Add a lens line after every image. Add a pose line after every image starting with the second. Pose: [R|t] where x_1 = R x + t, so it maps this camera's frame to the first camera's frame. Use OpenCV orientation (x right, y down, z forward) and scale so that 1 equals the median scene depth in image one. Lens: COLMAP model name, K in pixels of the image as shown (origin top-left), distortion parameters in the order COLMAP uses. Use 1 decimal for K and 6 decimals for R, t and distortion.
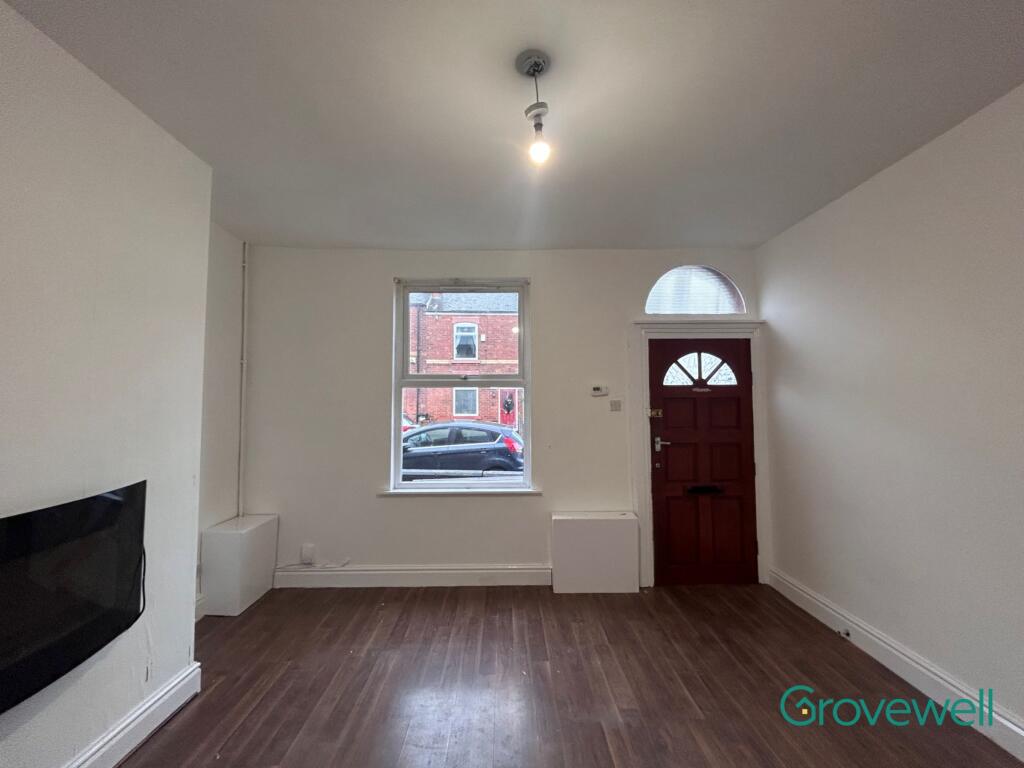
lens RADIAL K [[413.9, 0, 513.4], [0, 413.9, 382.6], [0, 0, 1]] dist [-0.001649, 0.000052]
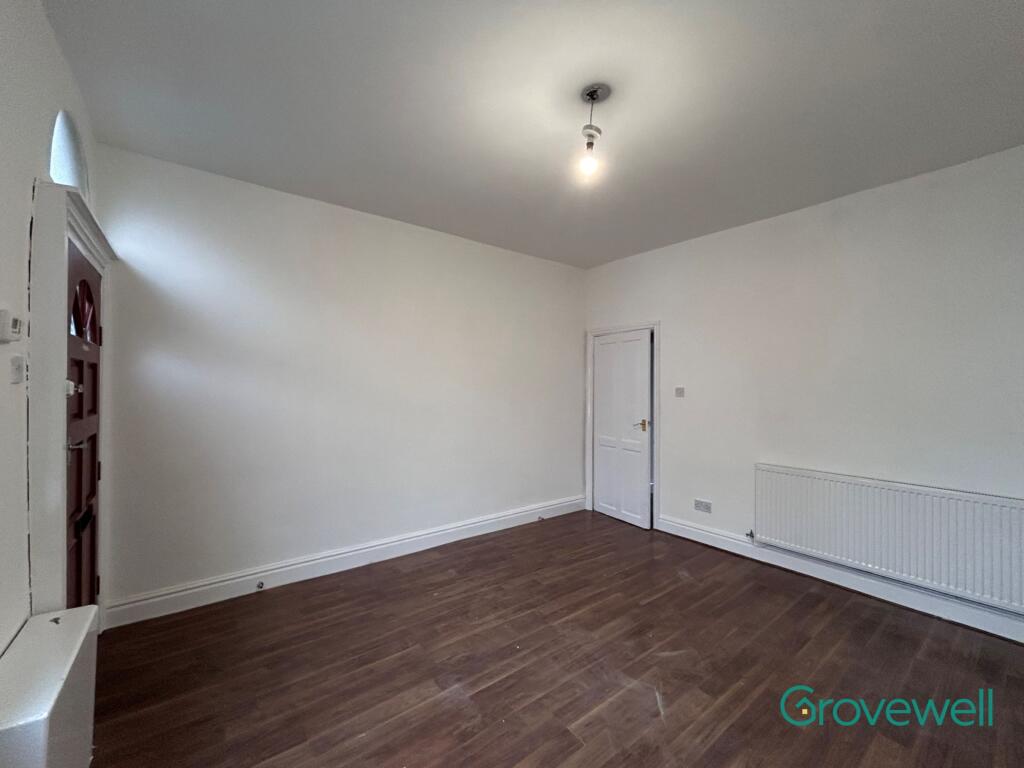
lens RADIAL K [[413.9, 0, 513.4], [0, 413.9, 382.6], [0, 0, 1]] dist [-0.001649, 0.000052]
pose [[-0.601817, 0.009716, 0.798575, -0.399830], [-0.043534, 0.998040, -0.044951, 0.075457], [-0.797447, -0.061817, -0.600215, 0.970232]]
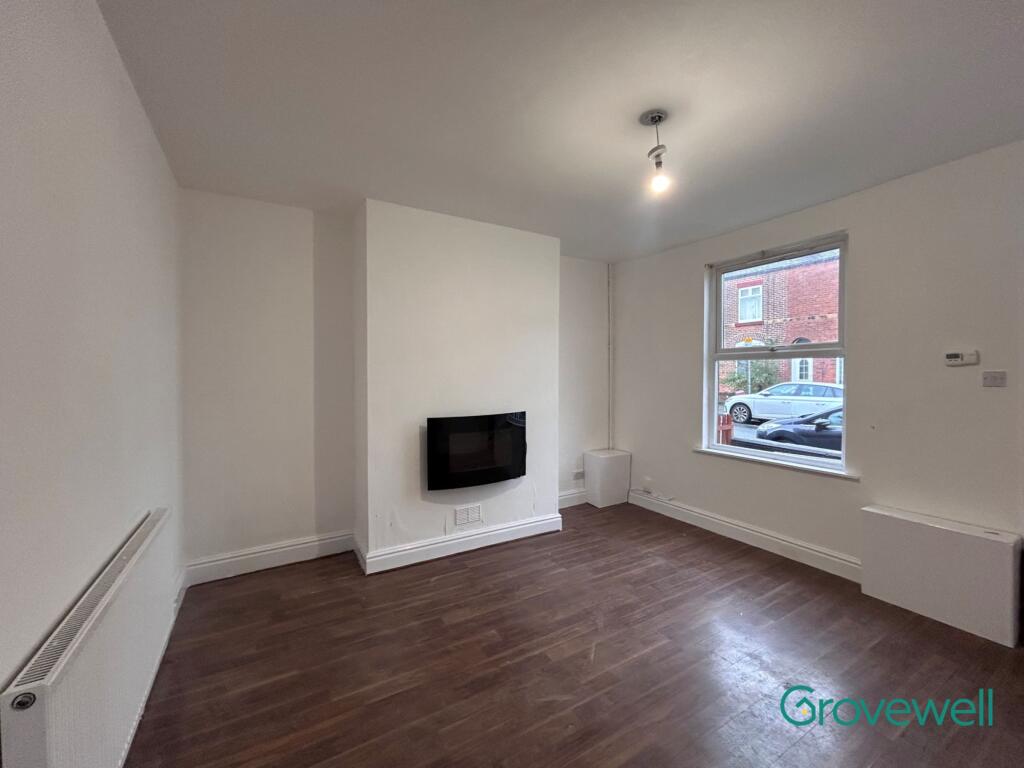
lens RADIAL K [[413.9, 0, 513.4], [0, 413.9, 382.6], [0, 0, 1]] dist [-0.001649, 0.000052]
pose [[0.500284, 0.020459, -0.865619, 0.507972], [0.039382, 0.998149, 0.046352, -0.003286], [0.864965, -0.057279, 0.498552, -0.048042]]
